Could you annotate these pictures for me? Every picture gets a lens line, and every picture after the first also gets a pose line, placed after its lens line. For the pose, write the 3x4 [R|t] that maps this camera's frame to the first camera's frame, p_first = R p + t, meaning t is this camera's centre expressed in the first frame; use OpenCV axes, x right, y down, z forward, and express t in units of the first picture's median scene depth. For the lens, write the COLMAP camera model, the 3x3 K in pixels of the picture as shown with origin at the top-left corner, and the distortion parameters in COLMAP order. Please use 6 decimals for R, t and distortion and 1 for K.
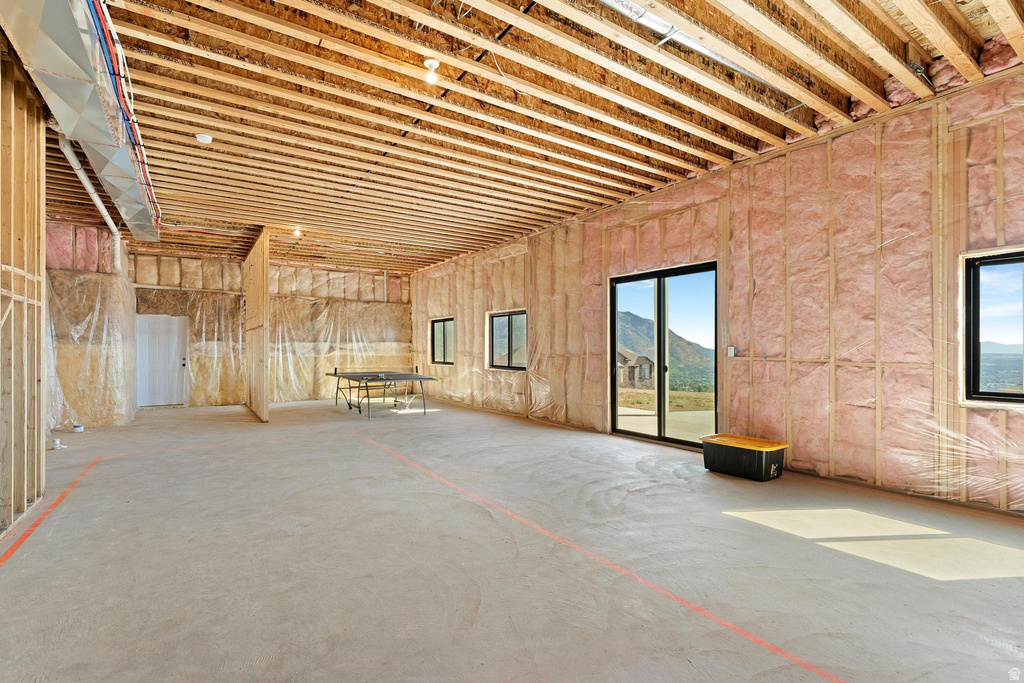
lens RADIAL K [[475.3, 0, 512.0], [0, 475.3, 341.5], [0, 0, 1]] dist [-0.000690, -0.000170]
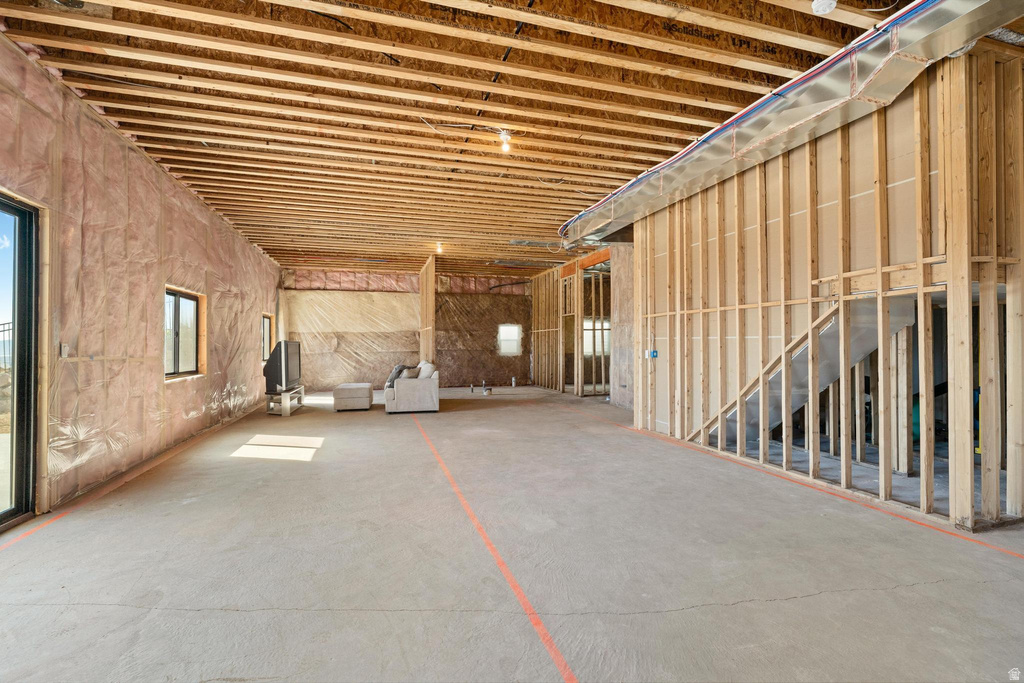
lens RADIAL K [[475.3, 0, 512.0], [0, 475.3, 341.5], [0, 0, 1]] dist [-0.000690, -0.000170]
pose [[-0.955430, 0.007680, 0.295118, -0.570977], [0.001912, 0.999802, -0.019827, 0.034248], [-0.295211, -0.018379, -0.955255, 2.233535]]
